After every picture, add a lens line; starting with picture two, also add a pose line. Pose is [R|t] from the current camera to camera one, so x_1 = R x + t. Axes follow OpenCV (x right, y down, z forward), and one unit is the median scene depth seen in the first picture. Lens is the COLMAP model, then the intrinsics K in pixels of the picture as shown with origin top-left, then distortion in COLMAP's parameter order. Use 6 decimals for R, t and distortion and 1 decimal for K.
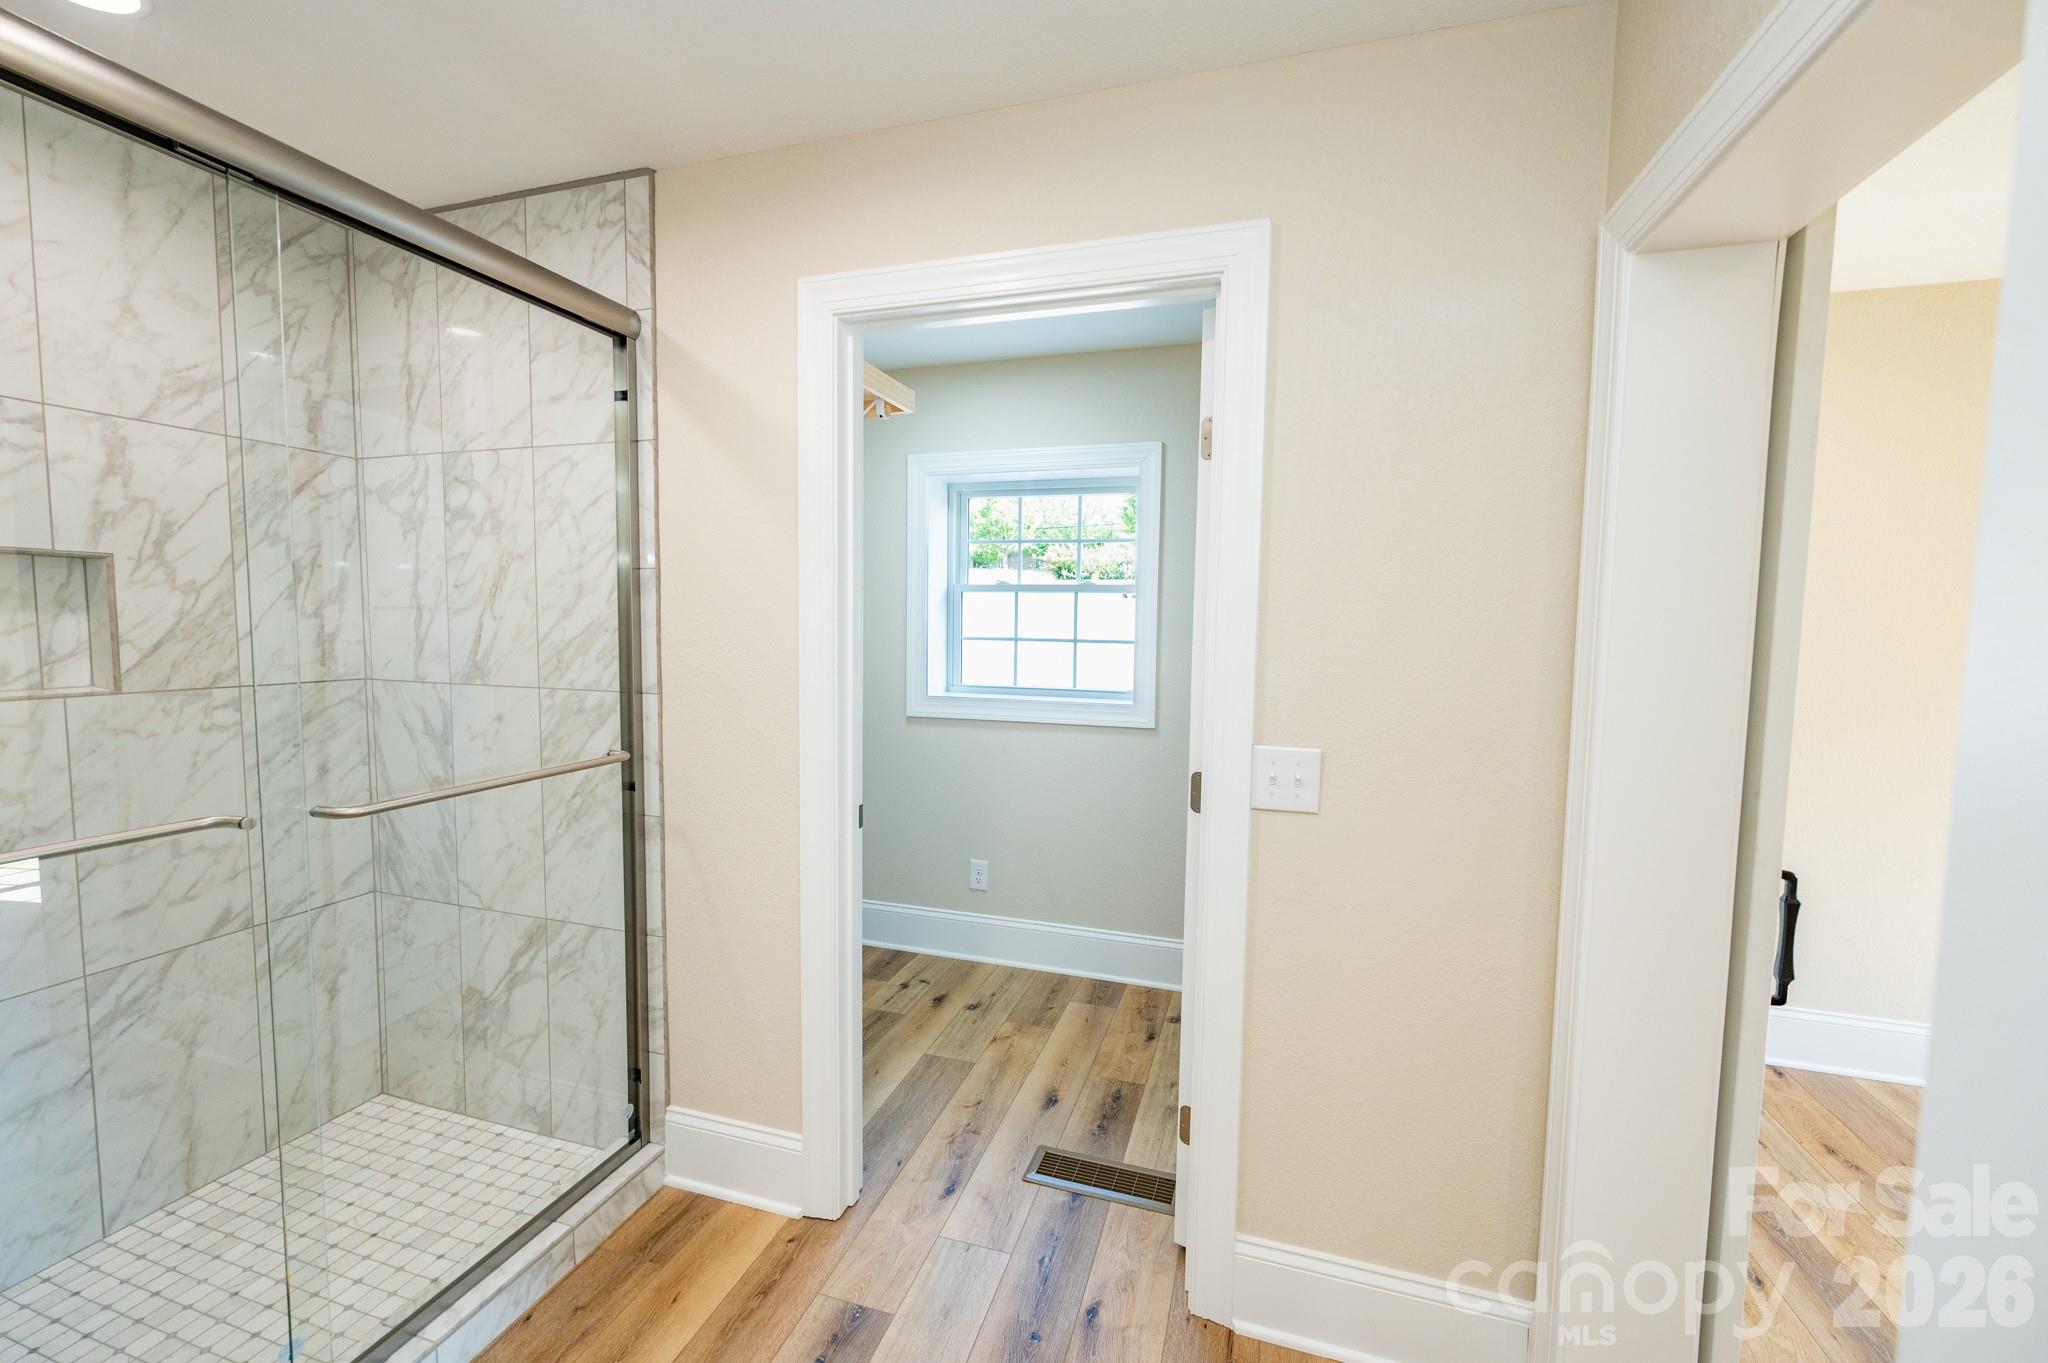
lens RADIAL K [[808.4, 0, 1026.3], [0, 808.4, 685.6], [0, 0, 1]] dist [-0.001899, 0.000305]
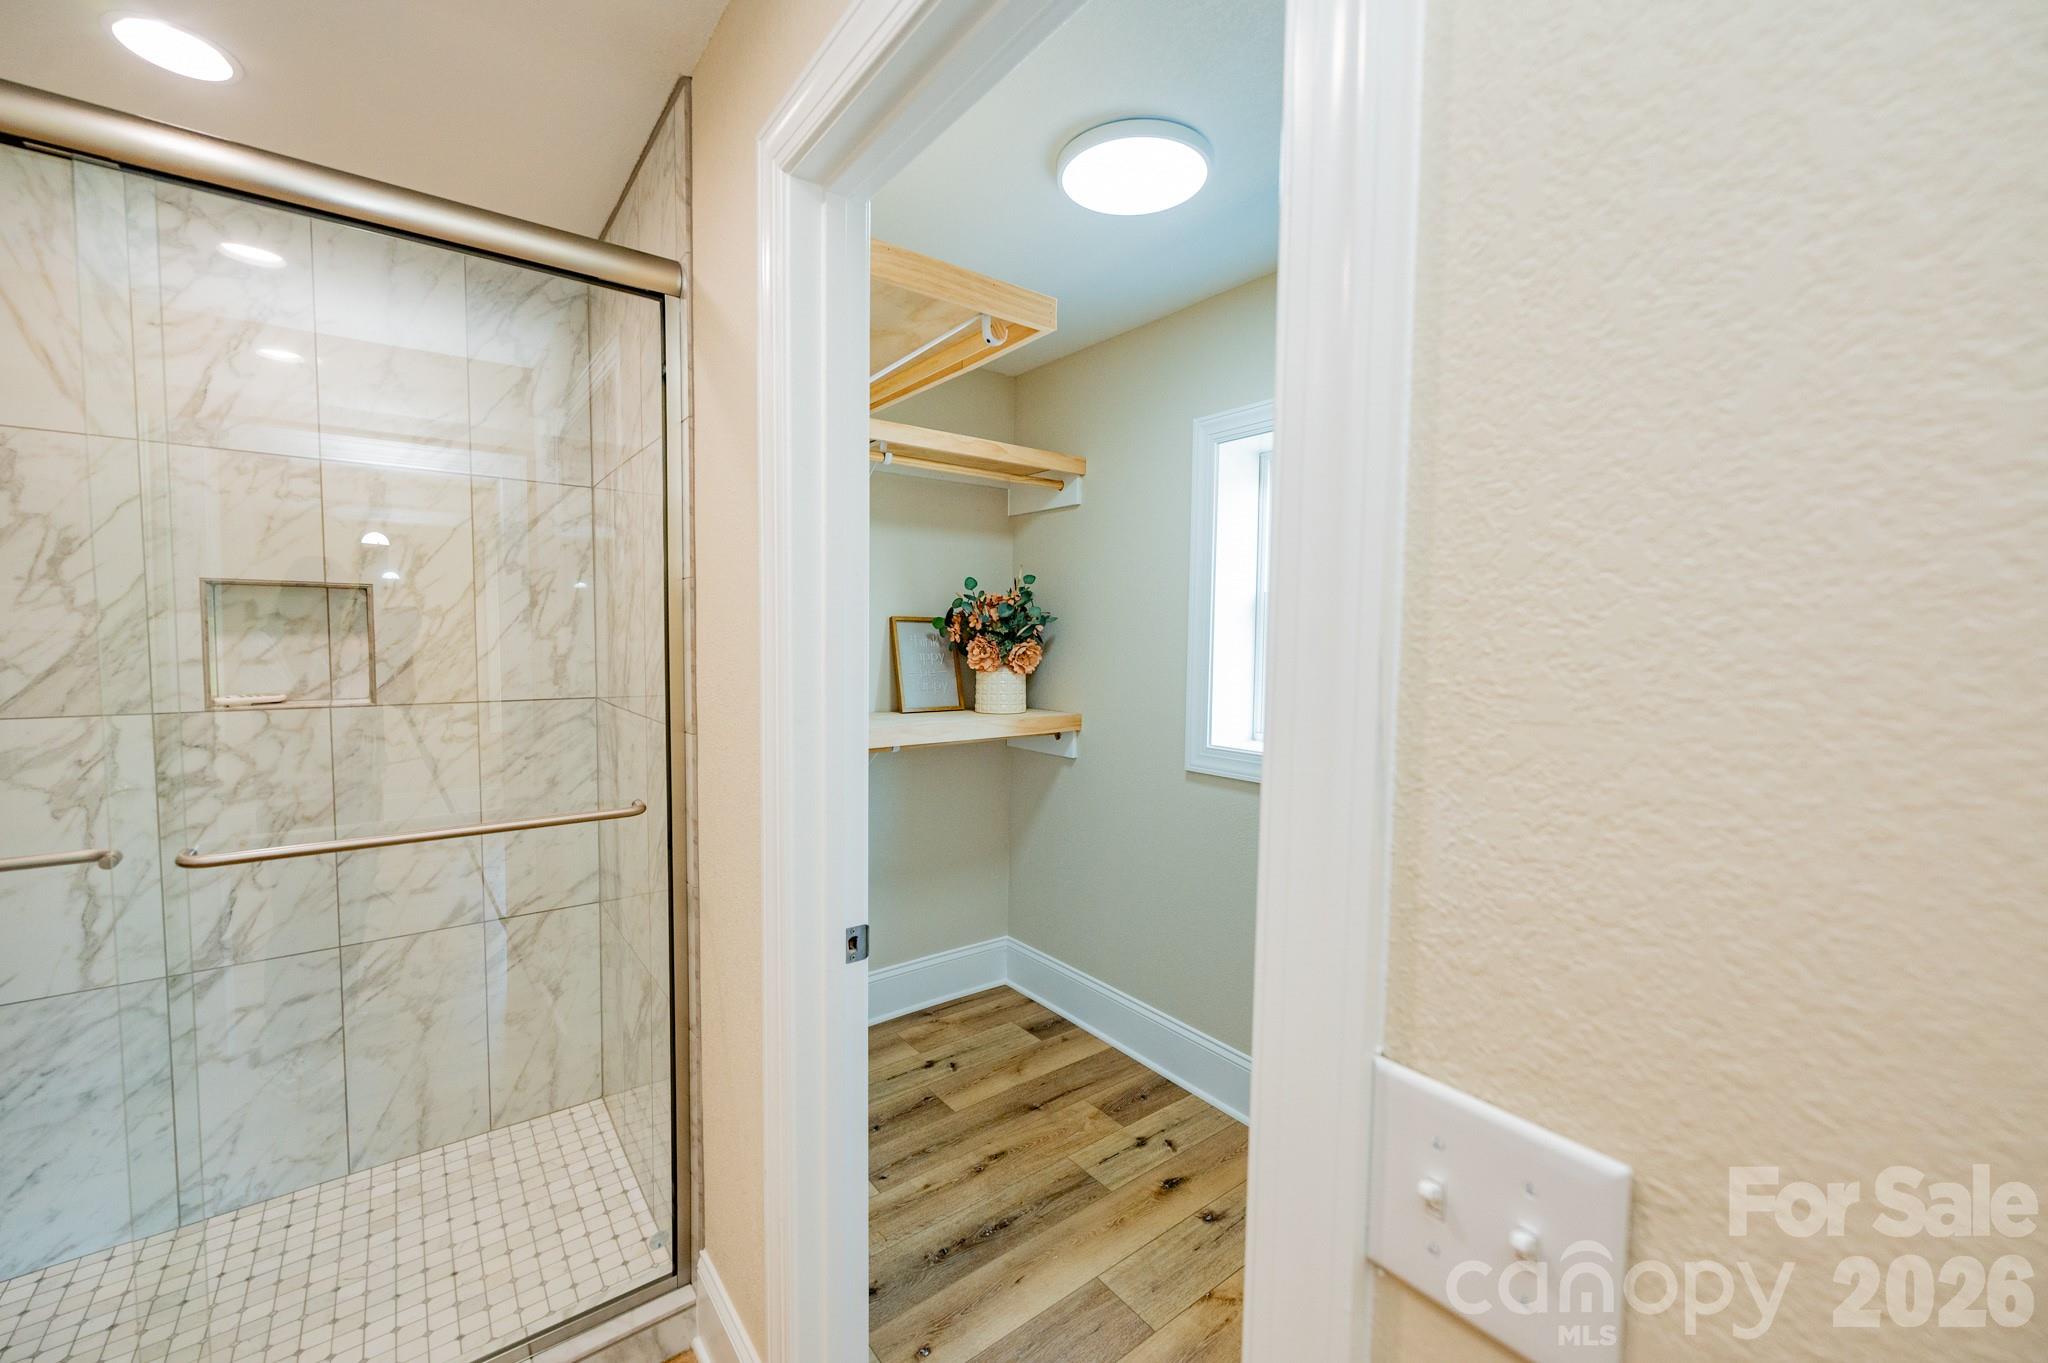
lens RADIAL K [[808.4, 0, 1026.3], [0, 808.4, 685.6], [0, 0, 1]] dist [-0.001899, 0.000305]
pose [[0.821242, 0.030493, -0.569765, 0.274150], [-0.045133, 0.998914, -0.011592, -0.043687], [0.568793, 0.035235, 0.821726, 0.539458]]
